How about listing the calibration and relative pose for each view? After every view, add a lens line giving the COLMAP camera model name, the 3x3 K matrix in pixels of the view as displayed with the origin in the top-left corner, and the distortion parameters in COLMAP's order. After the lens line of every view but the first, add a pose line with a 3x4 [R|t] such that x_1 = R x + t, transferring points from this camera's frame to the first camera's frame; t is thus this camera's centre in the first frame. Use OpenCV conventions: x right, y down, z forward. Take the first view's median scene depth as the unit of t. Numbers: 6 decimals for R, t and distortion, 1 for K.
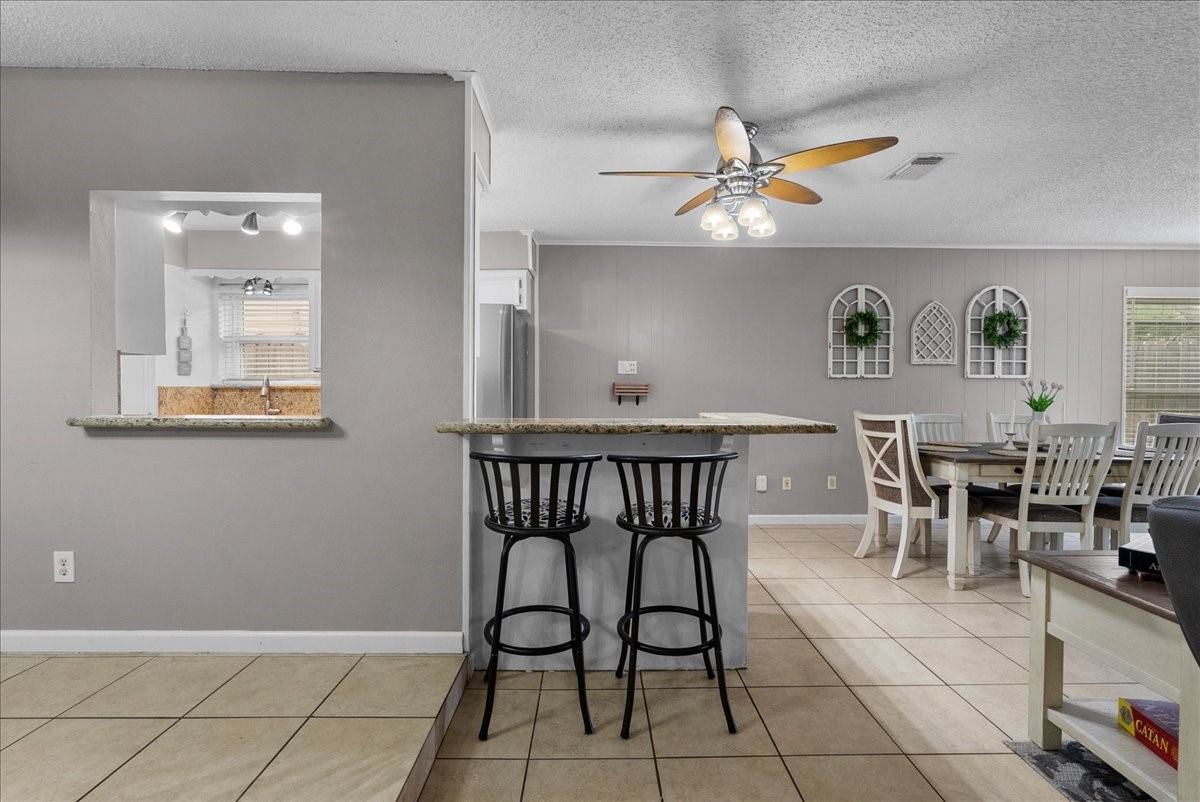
lens RADIAL K [[539.5, 0, 603.4], [0, 539.5, 396.3], [0, 0, 1]] dist [-0.008686, -0.000245]
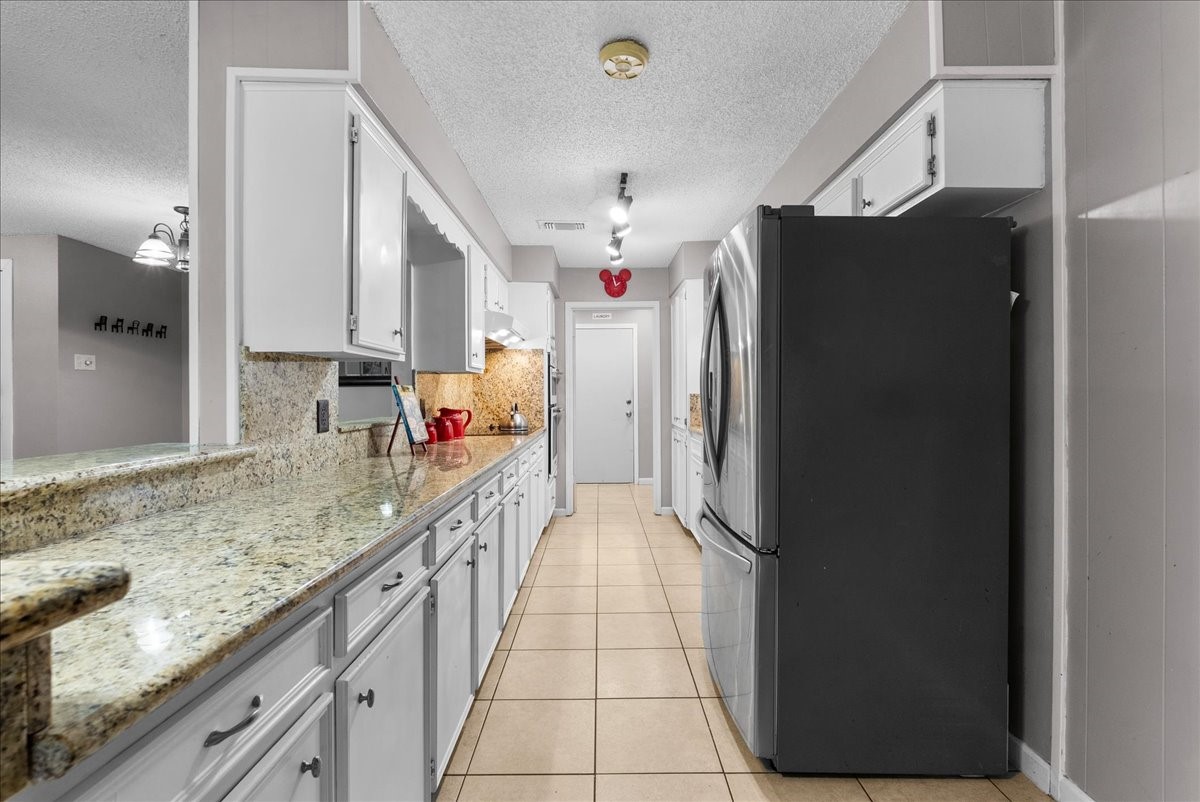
lens RADIAL K [[525.0, 0, 601.7], [0, 525.0, 394.9], [0, 0, 1]] dist [-0.007318, -0.000289]
pose [[-0.012565, 0.002679, -0.999917, 0.262474], [-0.011206, 0.999933, 0.002820, -0.020180], [0.999858, 0.011240, -0.012534, 0.912079]]
